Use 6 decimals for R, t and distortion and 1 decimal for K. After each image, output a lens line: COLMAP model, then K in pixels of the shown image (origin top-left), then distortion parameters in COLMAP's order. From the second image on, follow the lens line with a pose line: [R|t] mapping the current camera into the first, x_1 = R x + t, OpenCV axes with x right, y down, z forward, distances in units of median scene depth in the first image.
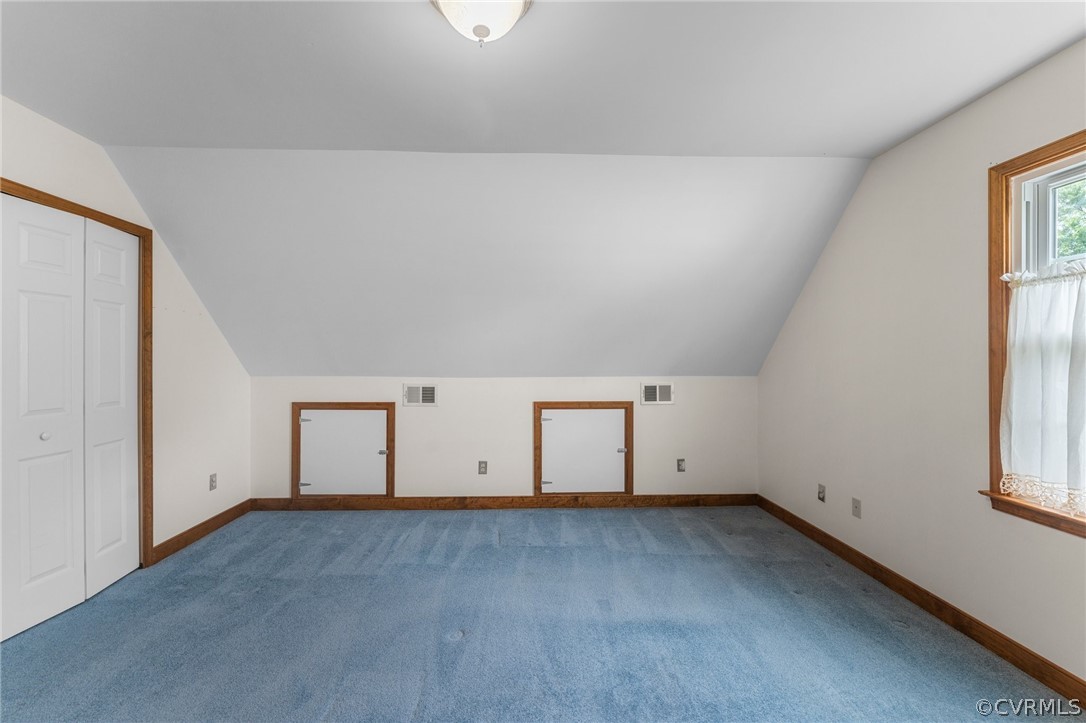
lens RADIAL K [[446.7, 0, 539.7], [0, 446.7, 357.1], [0, 0, 1]] dist [-0.000767, -0.000084]
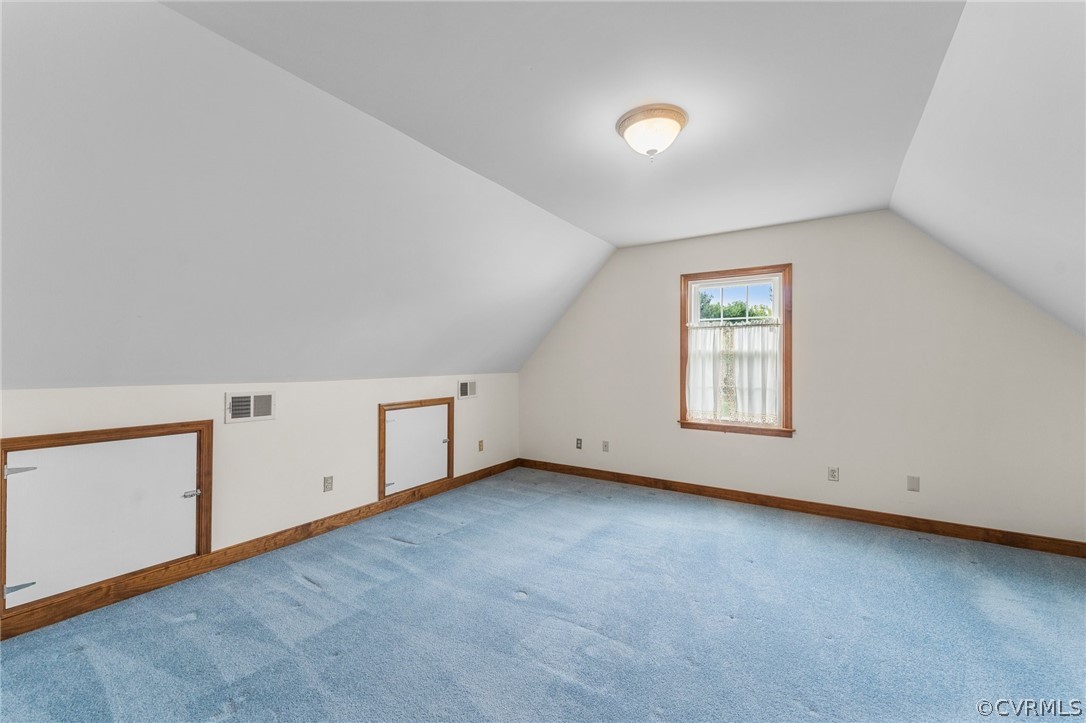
lens RADIAL K [[446.7, 0, 539.7], [0, 446.7, 357.1], [0, 0, 1]] dist [-0.000767, -0.000084]
pose [[0.567007, 0.008327, 0.823671, -0.629707], [-0.004388, 0.999965, -0.007089, 0.003078], [-0.823701, 0.000406, 0.567024, 0.163443]]
